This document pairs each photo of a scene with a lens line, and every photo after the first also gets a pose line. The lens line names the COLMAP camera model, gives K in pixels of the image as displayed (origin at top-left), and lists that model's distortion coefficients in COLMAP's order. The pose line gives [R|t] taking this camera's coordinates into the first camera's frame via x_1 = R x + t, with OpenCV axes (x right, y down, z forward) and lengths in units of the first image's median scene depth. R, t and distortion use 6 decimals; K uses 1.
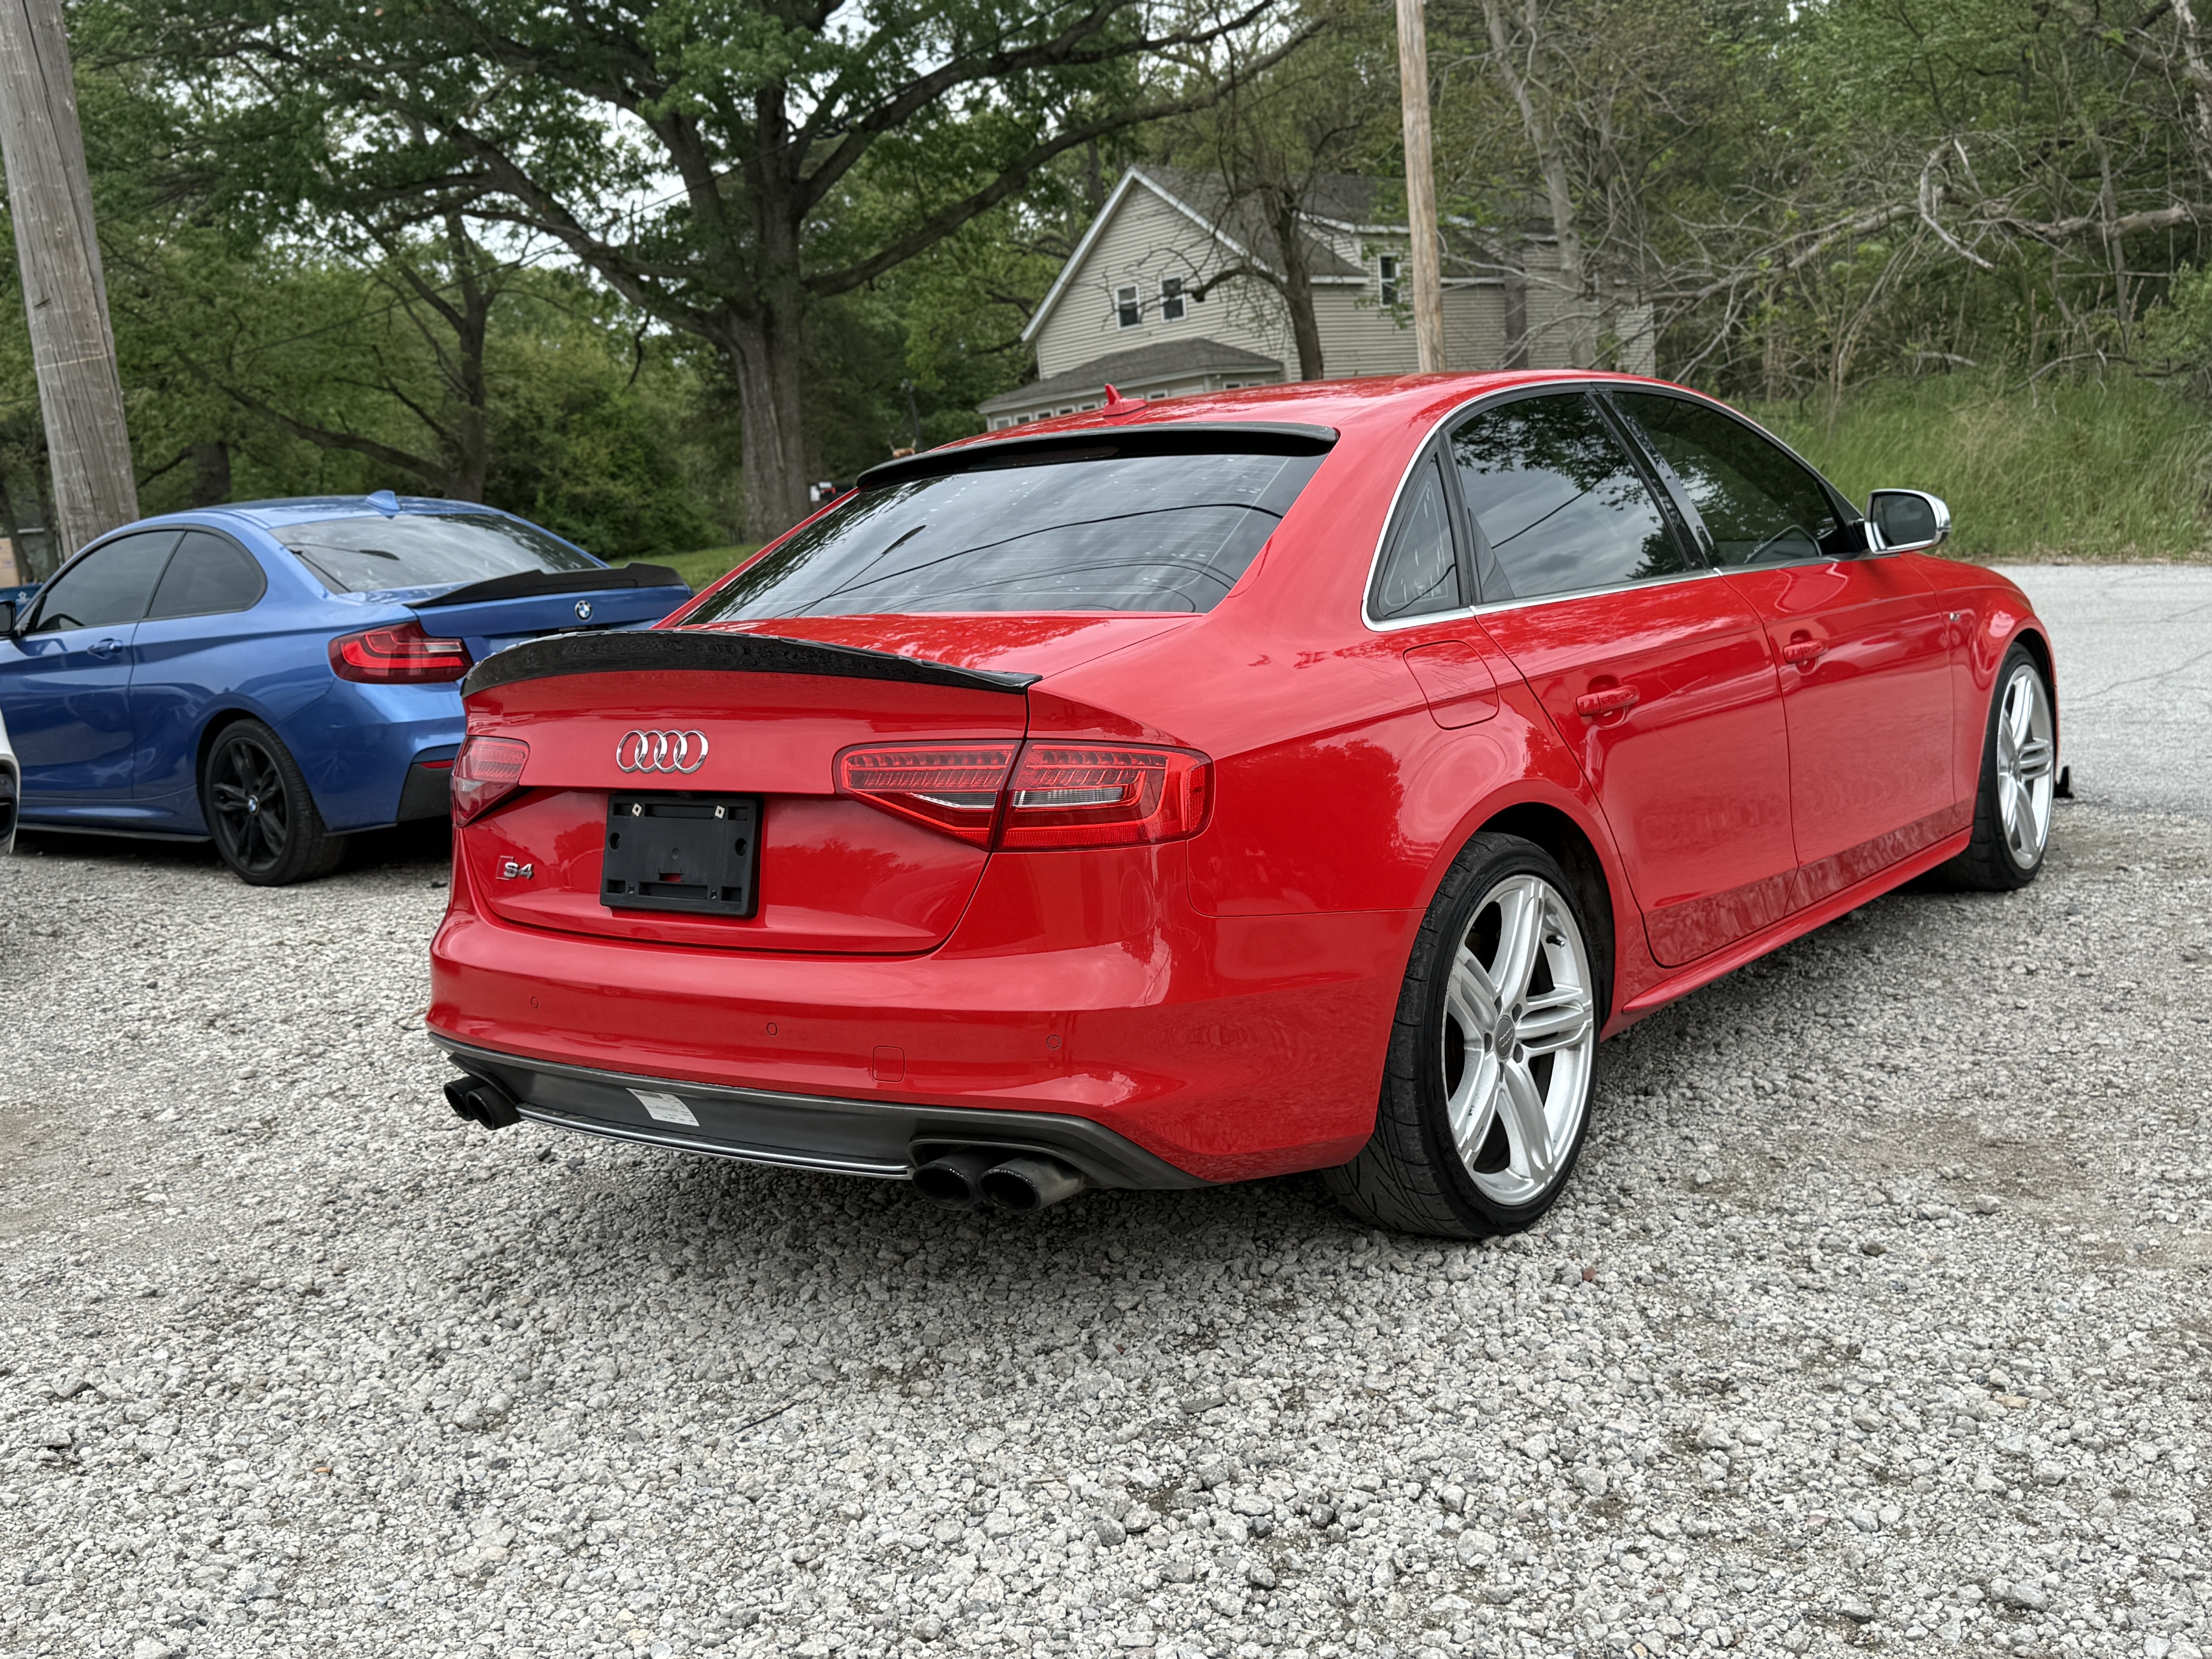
lens RADIAL K [[2182.2, 0, 1112.1], [0, 2182.2, 820.5], [0, 0, 1]] dist [0.031993, 0.000000]
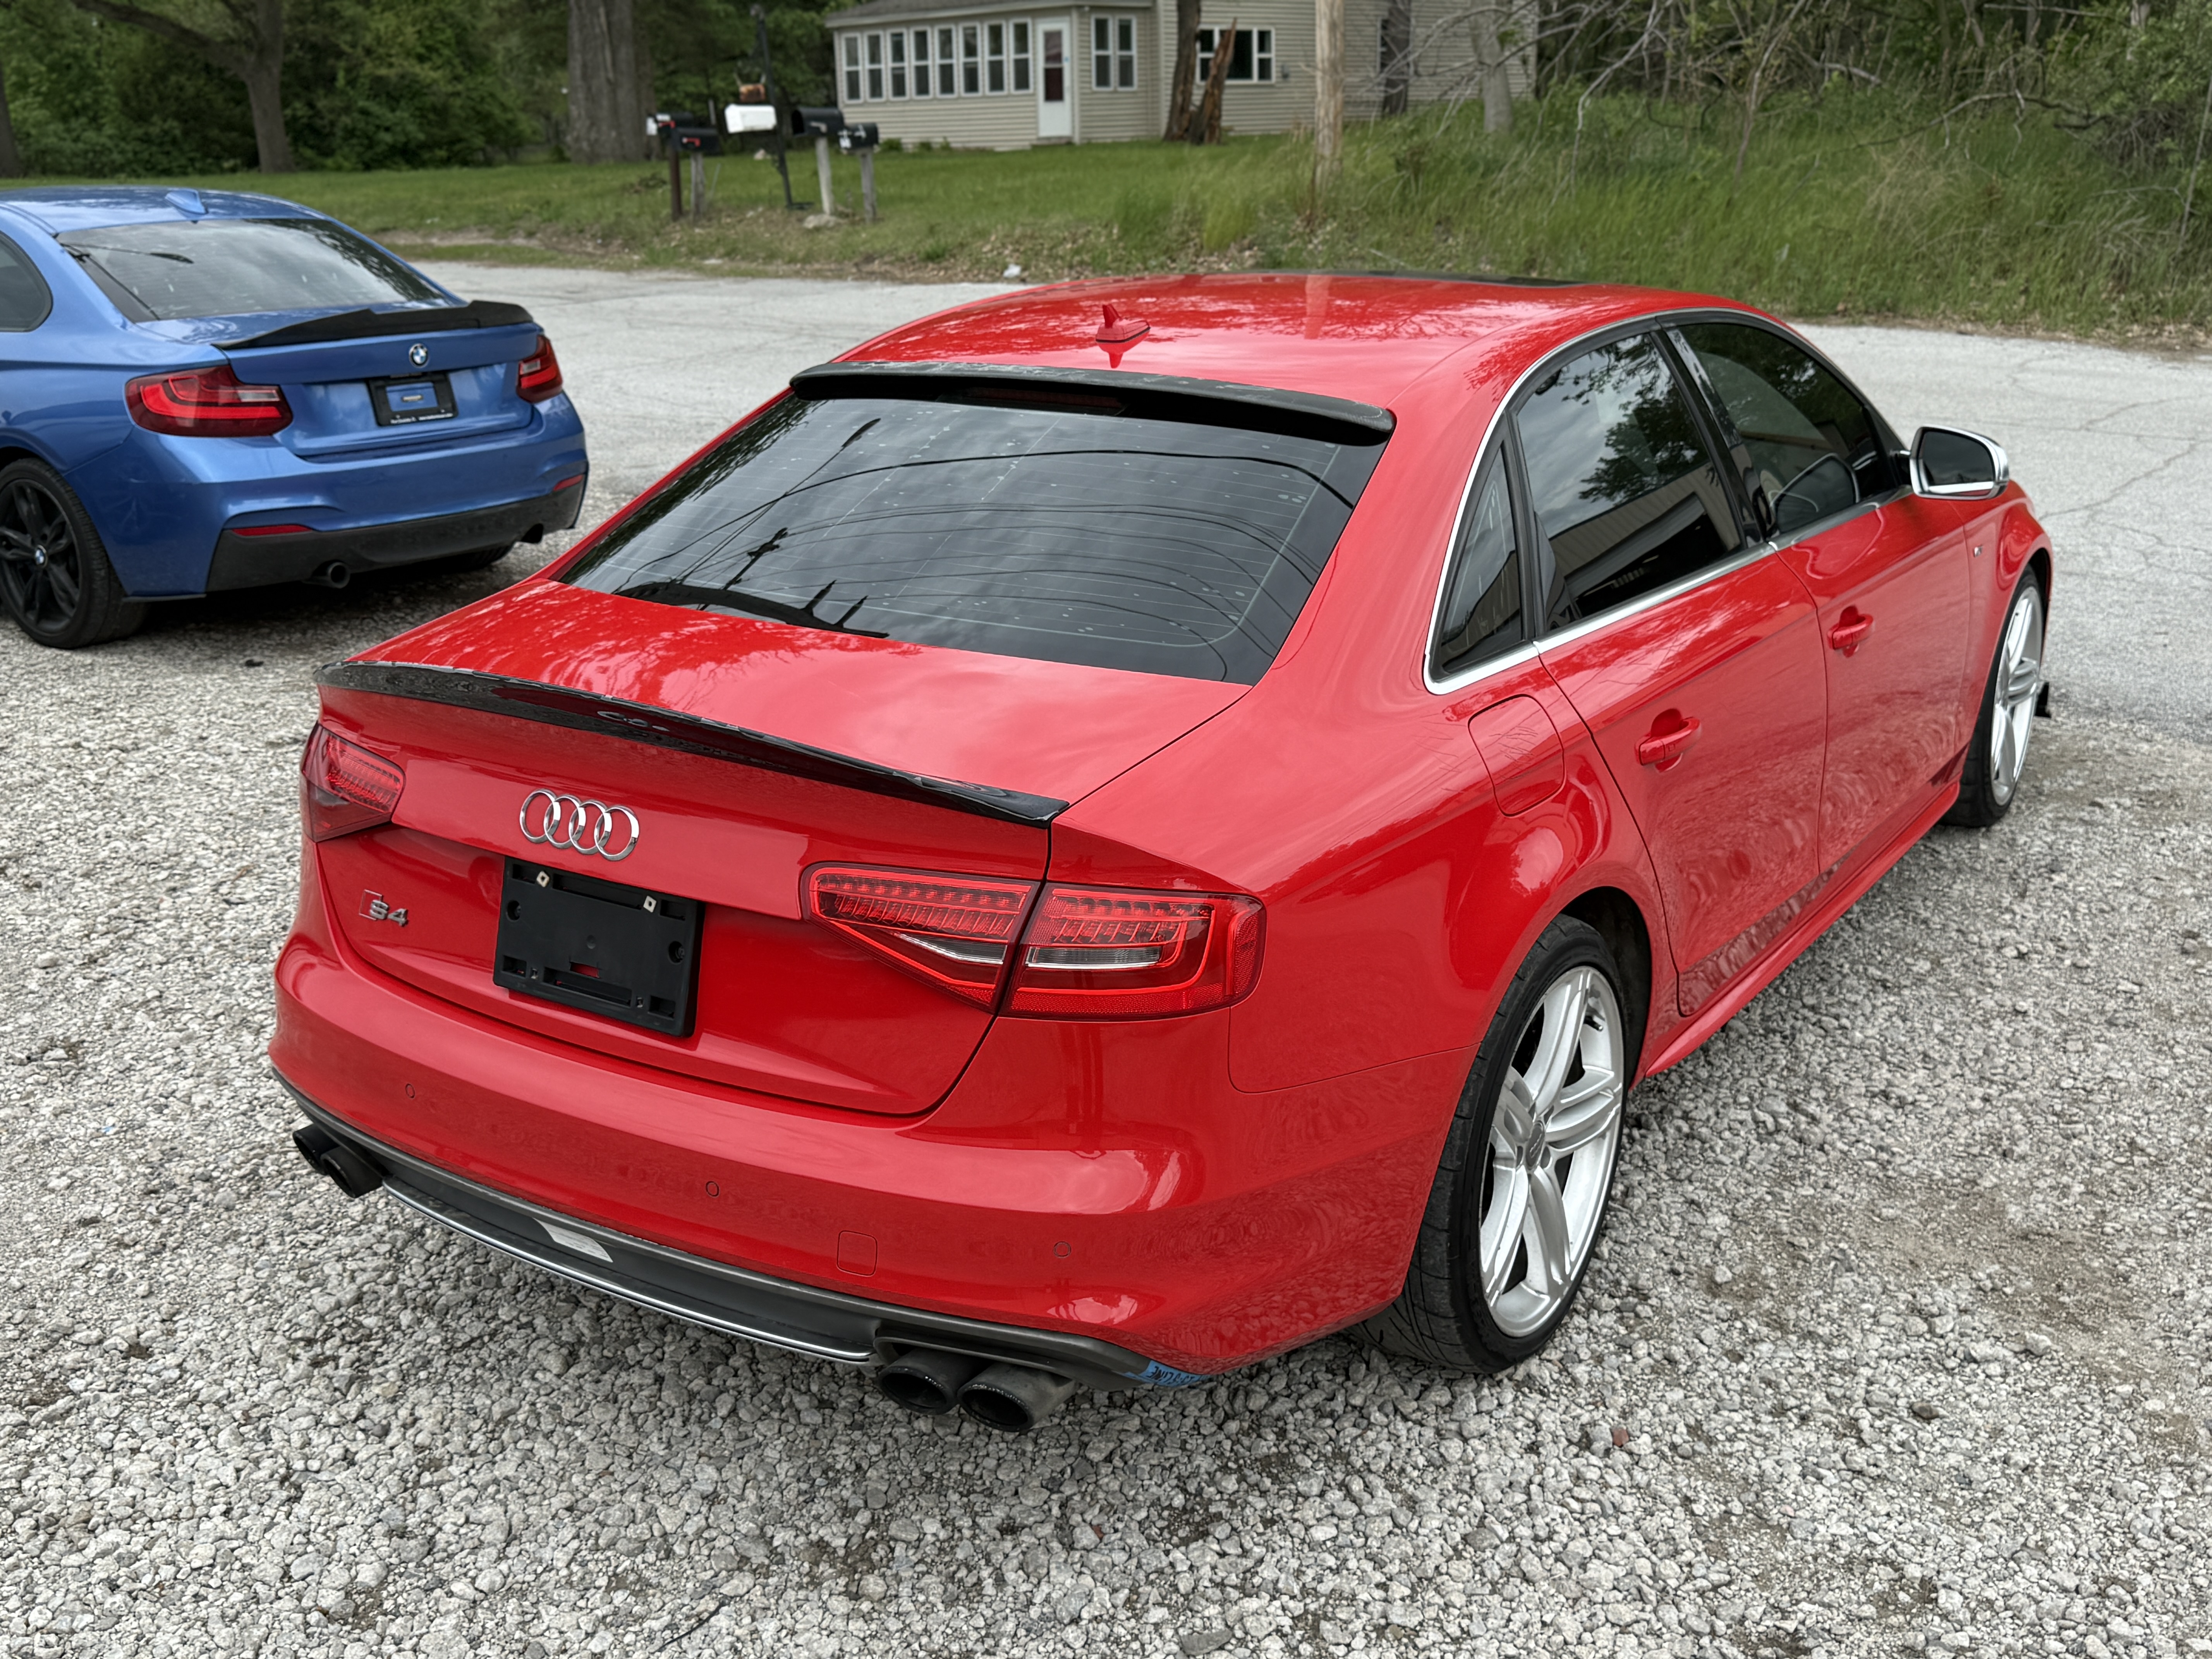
lens RADIAL K [[2182.2, 0, 1101.6], [0, 2182.2, 830.7], [0, 0, 1]] dist [0.031993, 0.000000]
pose [[0.995398, 0.047250, 0.083364, -0.072527], [-0.060584, 0.984351, 0.165475, -0.159429], [-0.074240, -0.169764, 0.982684, 0.167424]]
